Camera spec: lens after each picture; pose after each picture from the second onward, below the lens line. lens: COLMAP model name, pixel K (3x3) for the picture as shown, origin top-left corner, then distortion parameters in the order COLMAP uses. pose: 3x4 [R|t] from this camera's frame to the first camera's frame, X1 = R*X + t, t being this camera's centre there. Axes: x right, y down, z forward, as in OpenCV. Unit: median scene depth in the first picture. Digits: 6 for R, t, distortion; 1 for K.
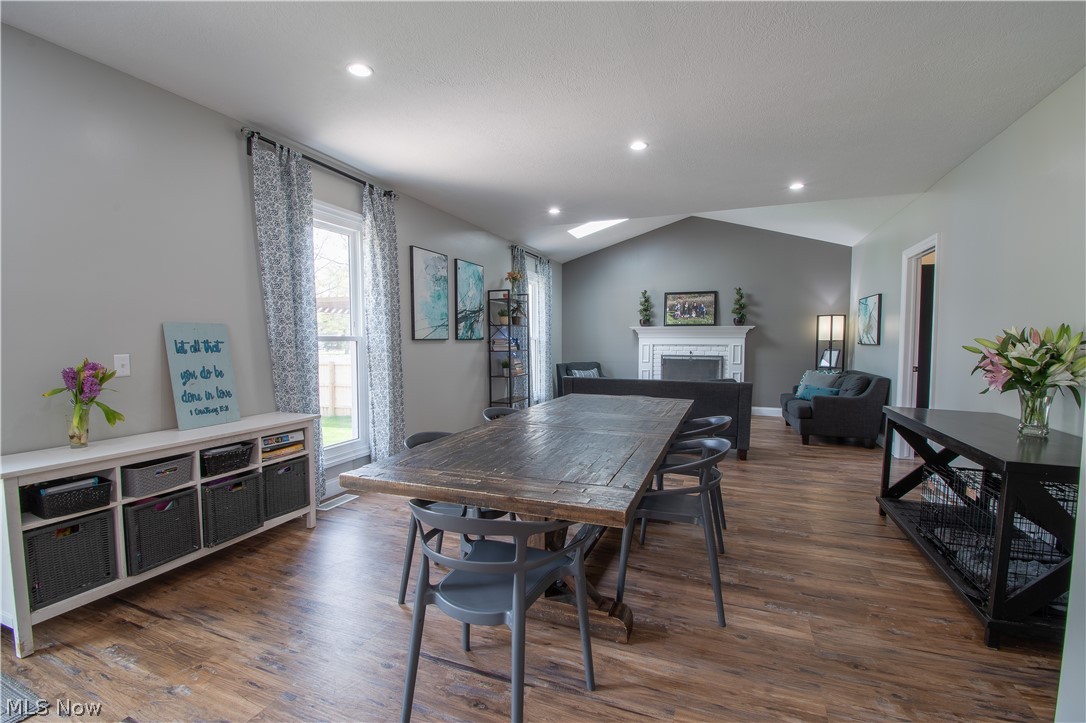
lens RADIAL K [[480.6, 0, 543.0], [0, 480.6, 361.5], [0, 0, 1]] dist [-0.001098, -0.000559]
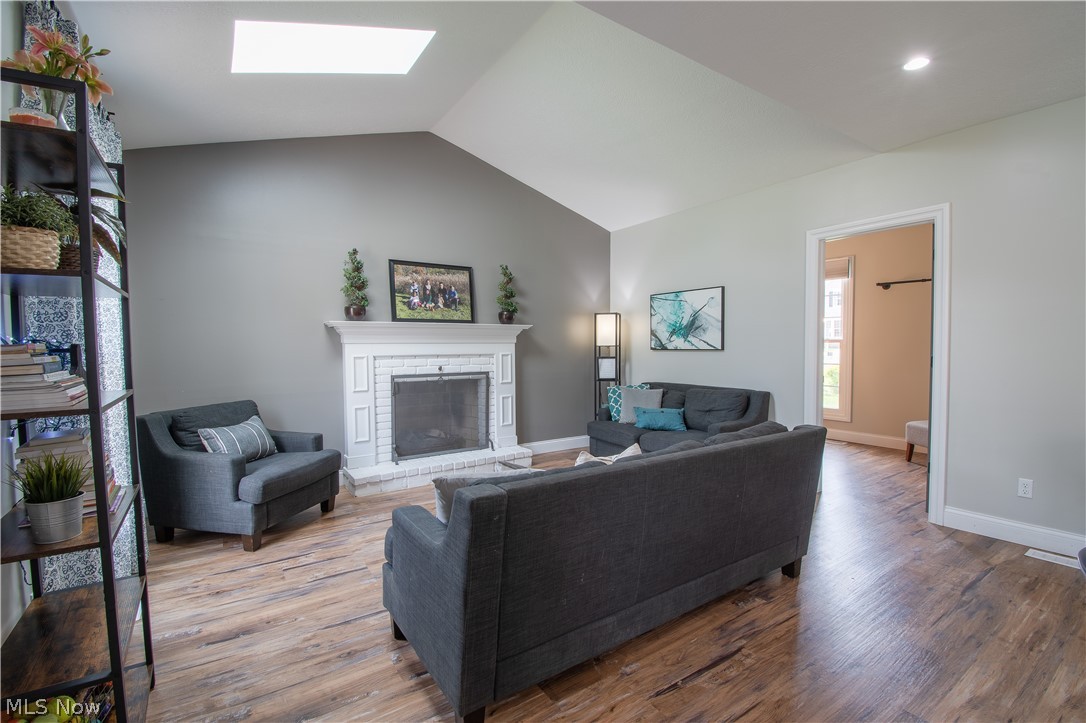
lens RADIAL K [[480.6, 0, 543.0], [0, 480.6, 361.5], [0, 0, 1]] dist [-0.001098, -0.000559]
pose [[0.573671, -0.029842, 0.818542, -0.093803], [0.047950, 0.998846, 0.002810, -0.023138], [-0.817681, 0.037637, 0.574440, 0.571831]]
